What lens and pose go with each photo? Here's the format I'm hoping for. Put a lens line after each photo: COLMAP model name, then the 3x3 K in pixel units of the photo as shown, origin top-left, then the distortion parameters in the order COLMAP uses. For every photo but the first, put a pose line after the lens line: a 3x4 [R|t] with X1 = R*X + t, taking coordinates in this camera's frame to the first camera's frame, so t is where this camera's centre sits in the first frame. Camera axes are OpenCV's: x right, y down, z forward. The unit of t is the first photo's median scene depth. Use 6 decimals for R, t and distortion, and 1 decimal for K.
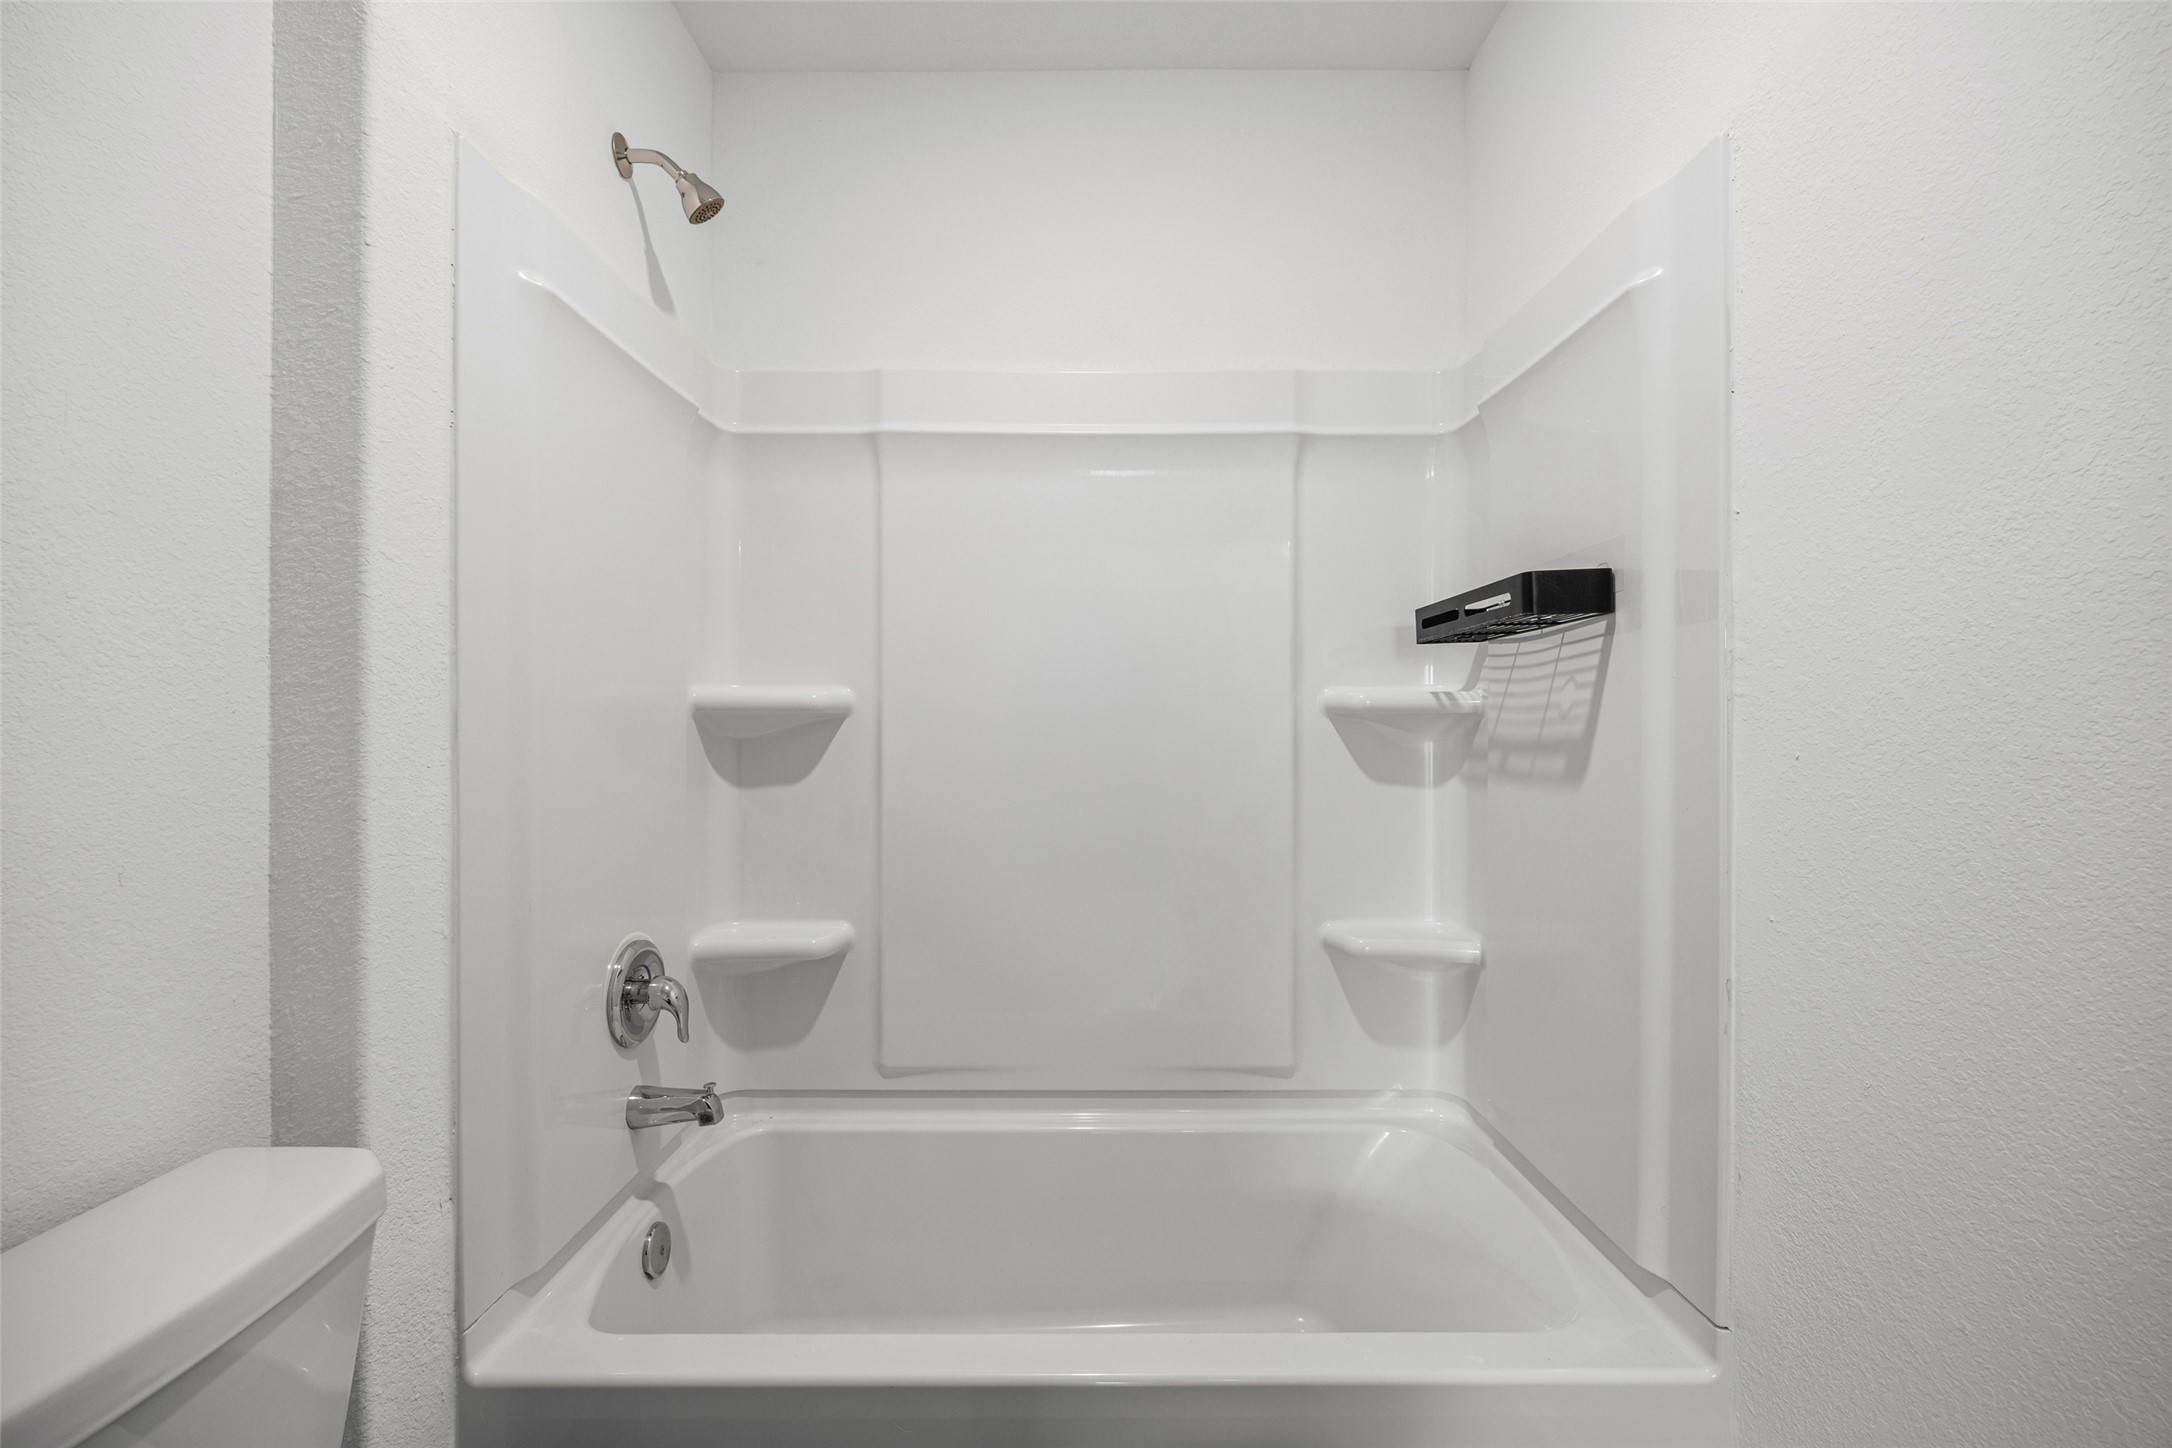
lens RADIAL K [[935.6, 0, 1092.5], [0, 935.6, 737.2], [0, 0, 1]] dist [-0.011257, 0.000467]
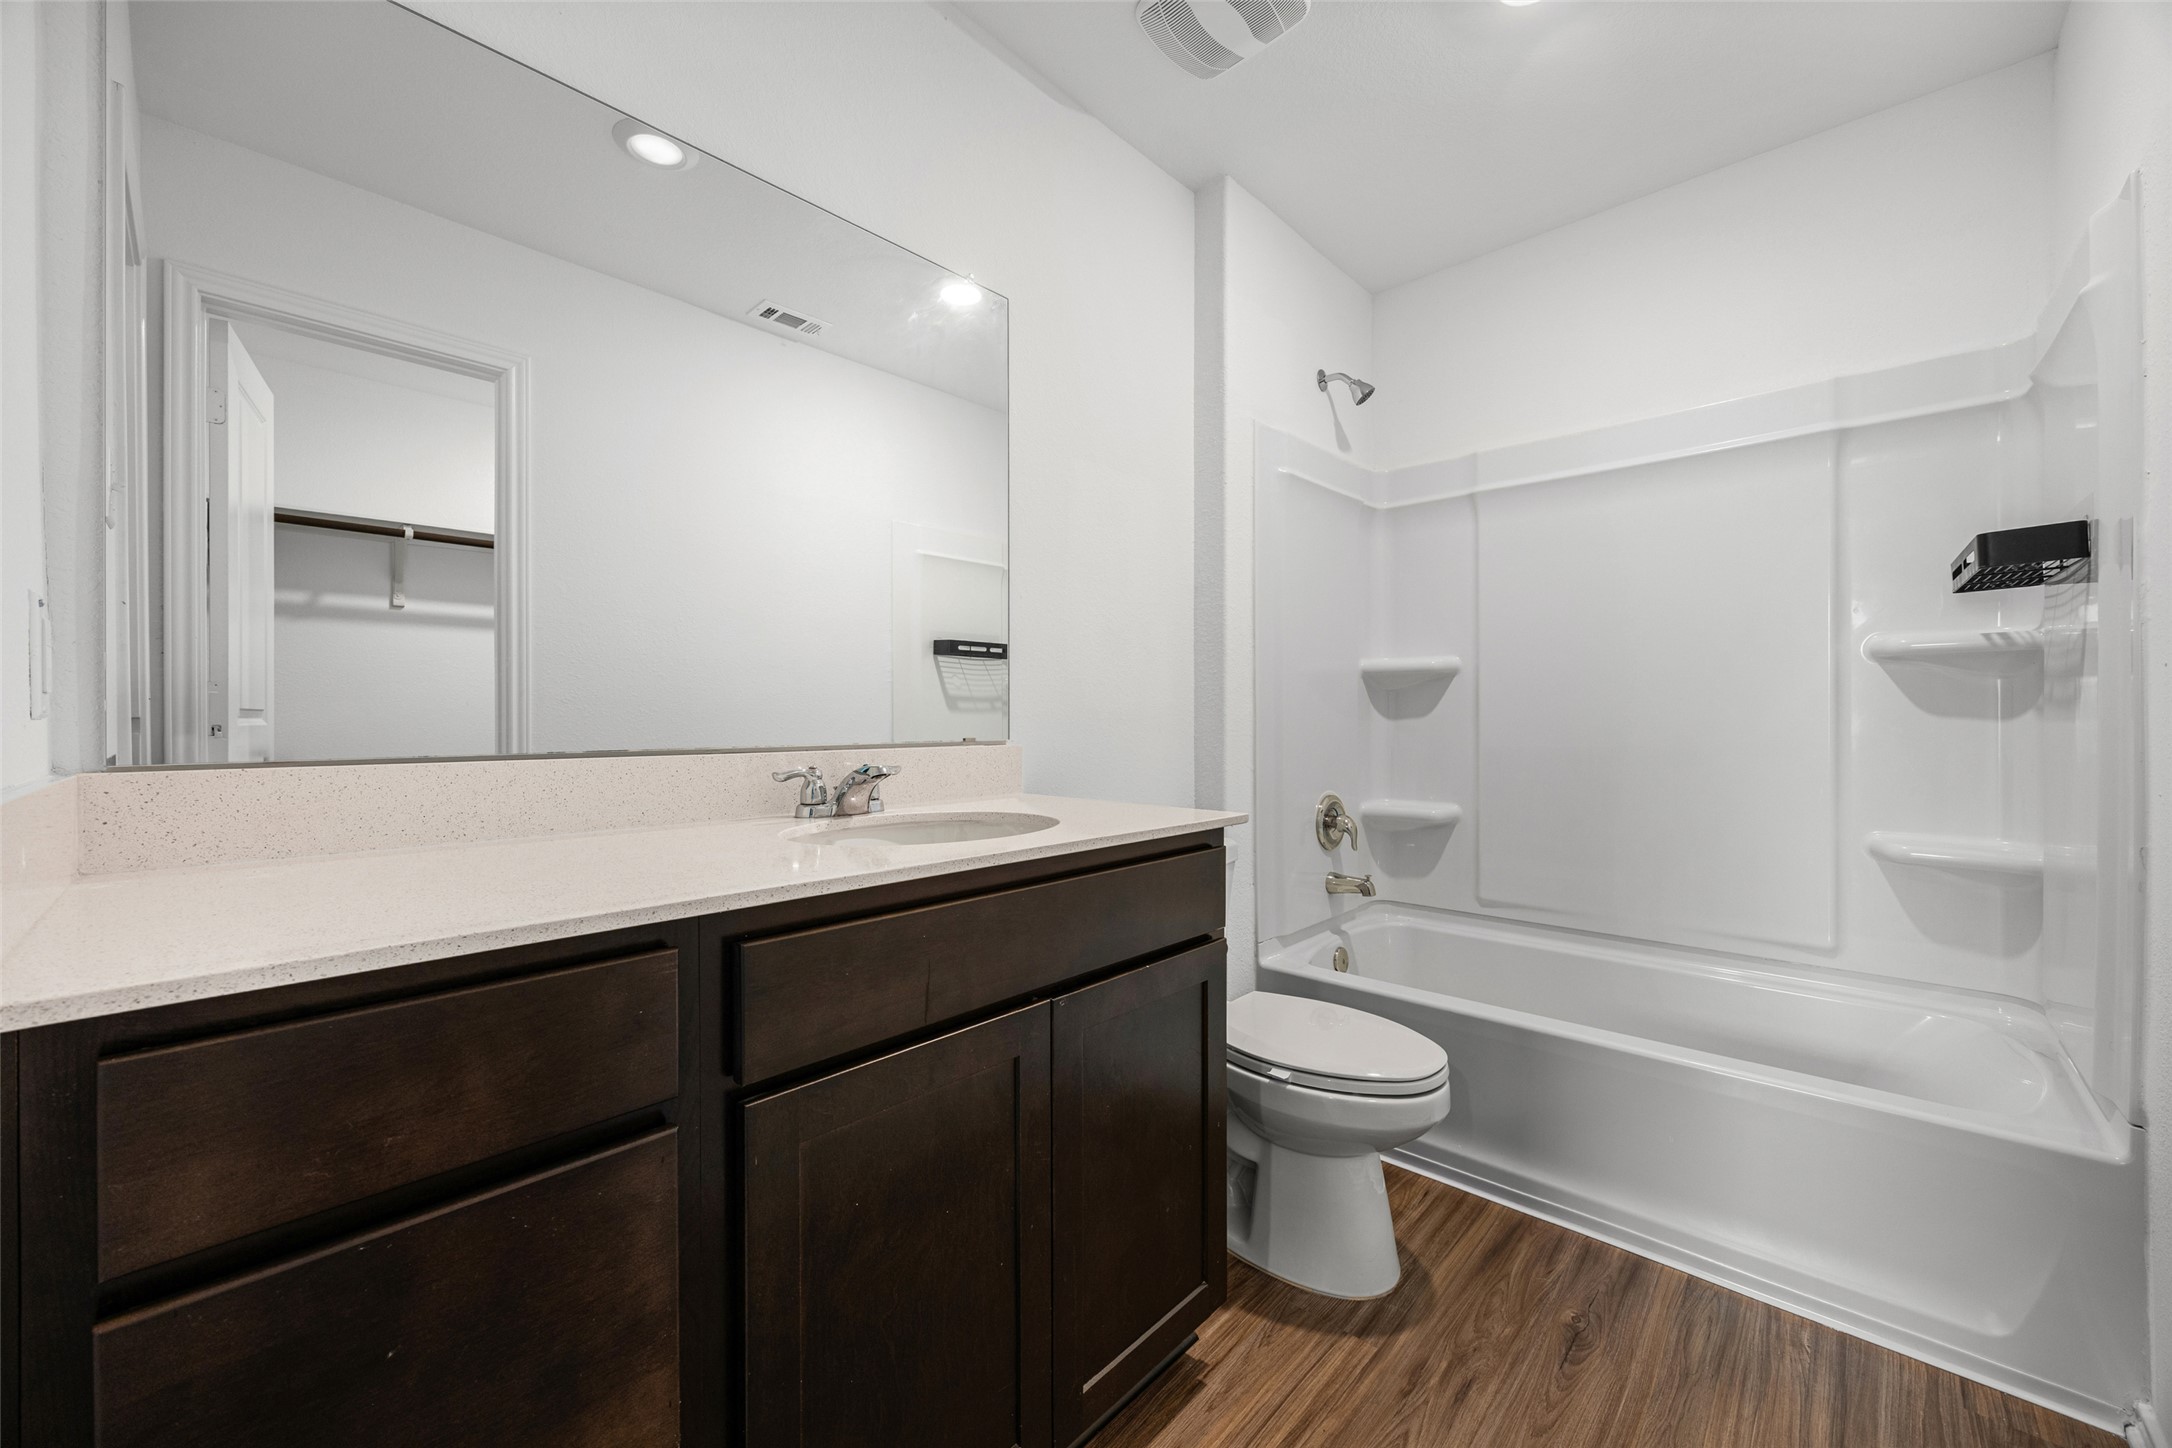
lens RADIAL K [[842.0, 0, 1084.2], [0, 842.0, 713.9], [0, 0, 1]] dist [0.008454, -0.000049]
pose [[0.732193, -0.004259, -0.681084, 0.281606], [0.000571, 0.999984, -0.005639, 0.058496], [0.681097, 0.003741, 0.732184, -0.539035]]
